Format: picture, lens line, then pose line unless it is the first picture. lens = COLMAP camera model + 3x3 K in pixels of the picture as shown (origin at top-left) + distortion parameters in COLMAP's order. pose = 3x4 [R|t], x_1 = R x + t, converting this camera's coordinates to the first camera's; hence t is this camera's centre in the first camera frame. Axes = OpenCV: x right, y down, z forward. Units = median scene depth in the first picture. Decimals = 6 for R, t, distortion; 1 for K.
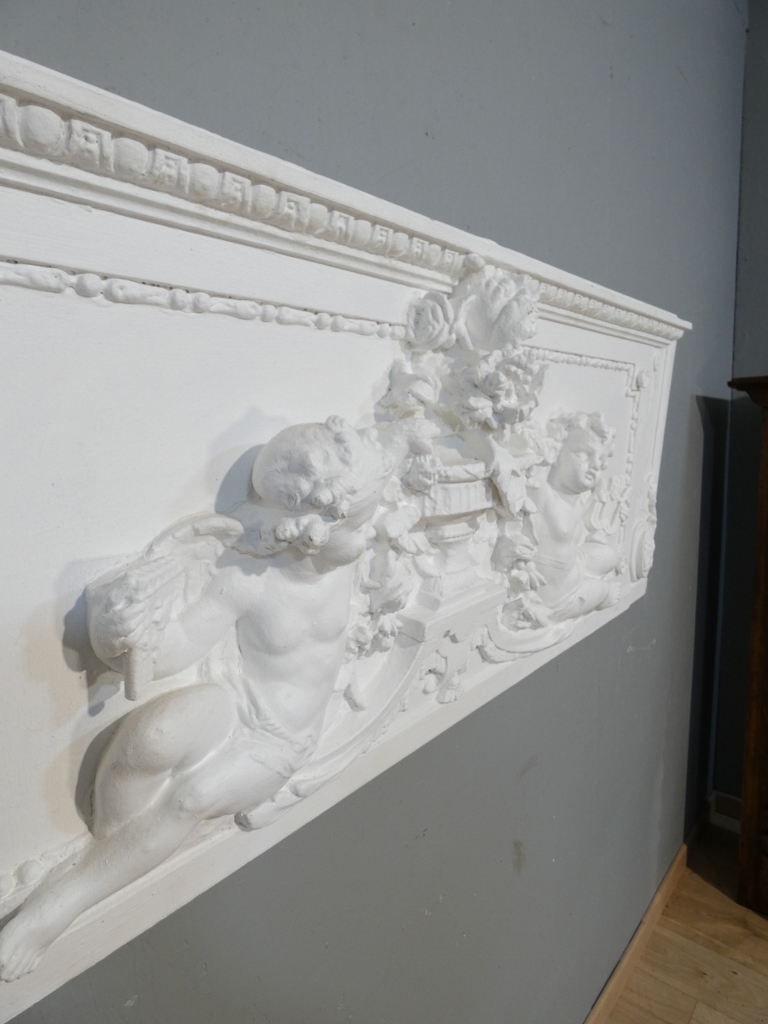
lens RADIAL K [[612.2, 0, 385.4], [0, 612.2, 515.4], [0, 0, 1]] dist [0.001259, -0.008389]
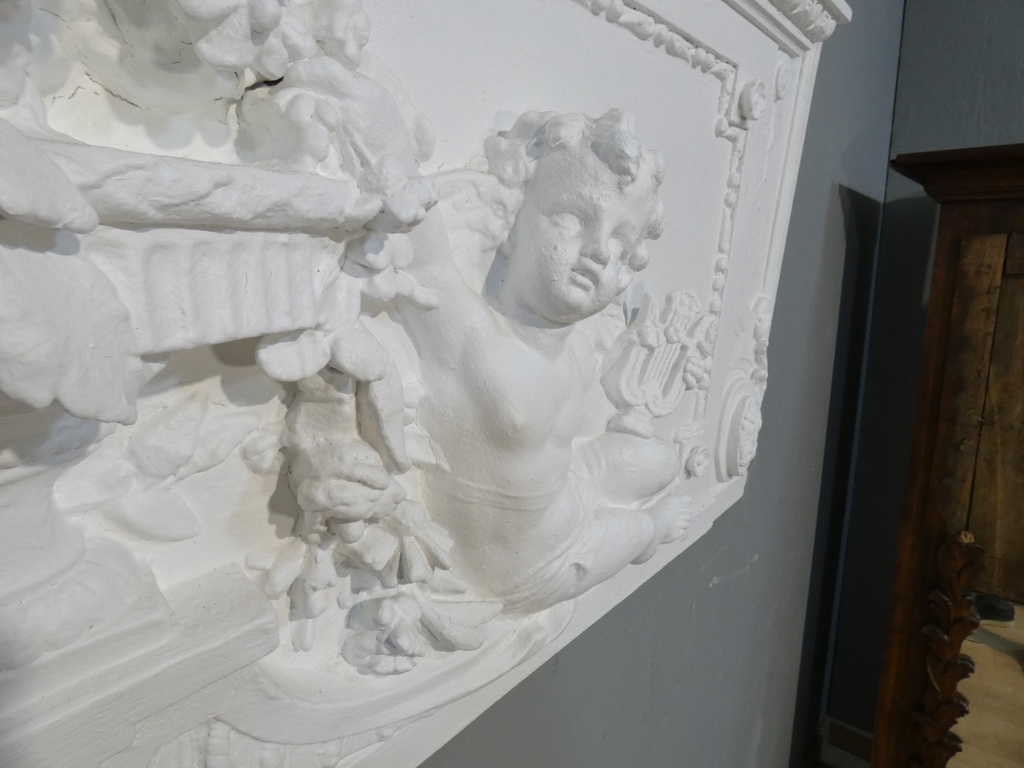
lens RADIAL K [[612.2, 0, 515.0], [0, 612.2, 381.0], [0, 0, 1]] dist [0.001259, -0.008389]
pose [[0.999484, 0.028256, 0.015280, 0.393672], [-0.029109, 0.997845, 0.058799, -0.031183], [-0.013586, -0.059214, 0.998153, 0.854189]]
